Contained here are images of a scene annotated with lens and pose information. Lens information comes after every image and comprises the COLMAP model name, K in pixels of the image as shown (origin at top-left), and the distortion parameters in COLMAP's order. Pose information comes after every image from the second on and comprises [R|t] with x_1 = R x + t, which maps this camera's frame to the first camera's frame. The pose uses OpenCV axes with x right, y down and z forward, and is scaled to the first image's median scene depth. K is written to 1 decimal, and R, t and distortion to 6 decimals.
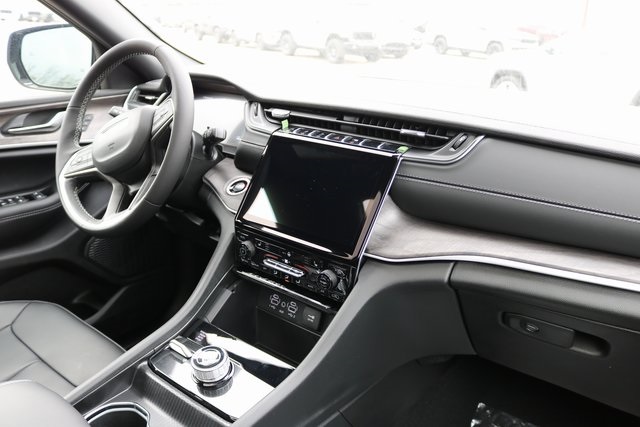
lens RADIAL K [[530.2, 0, 317.3], [0, 530.2, 216.4], [0, 0, 1]] dist [-0.130983, 0.074856]
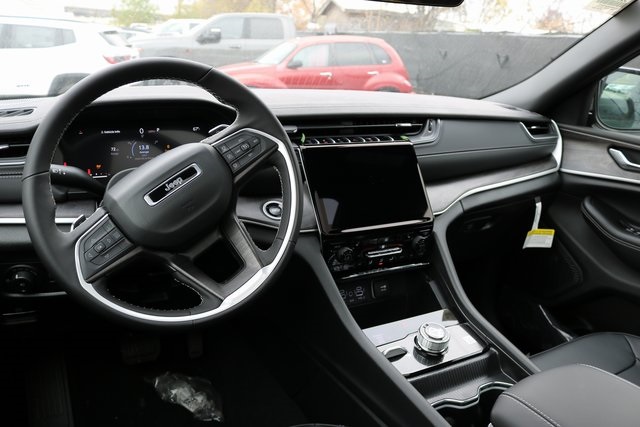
lens RADIAL K [[530.2, 0, 316.5], [0, 530.2, 226.9], [0, 0, 1]] dist [-0.130983, 0.074856]
pose [[0.408710, -0.306007, 0.859835, -1.086661], [0.275003, 0.939620, 0.203683, -0.231970], [-0.870247, 0.153210, 0.468185, 0.547169]]
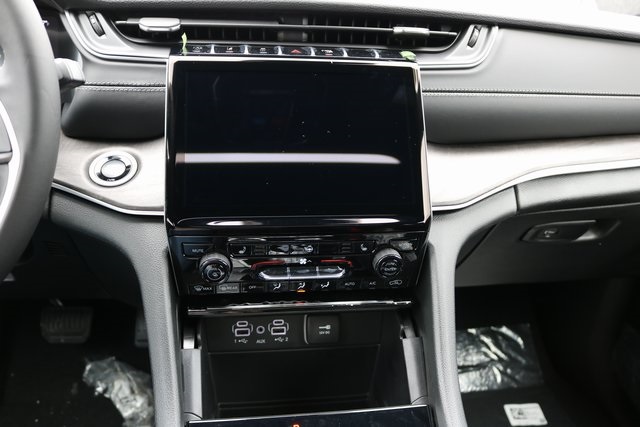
lens RADIAL K [[530.2, 0, 319.4], [0, 530.2, 216.0], [0, 0, 1]] dist [-0.130983, 0.074856]
pose [[0.690240, -0.297540, 0.659574, -0.416999], [0.215527, 0.954709, 0.205131, -0.083373], [-0.690736, 0.000566, 0.723107, 0.526304]]
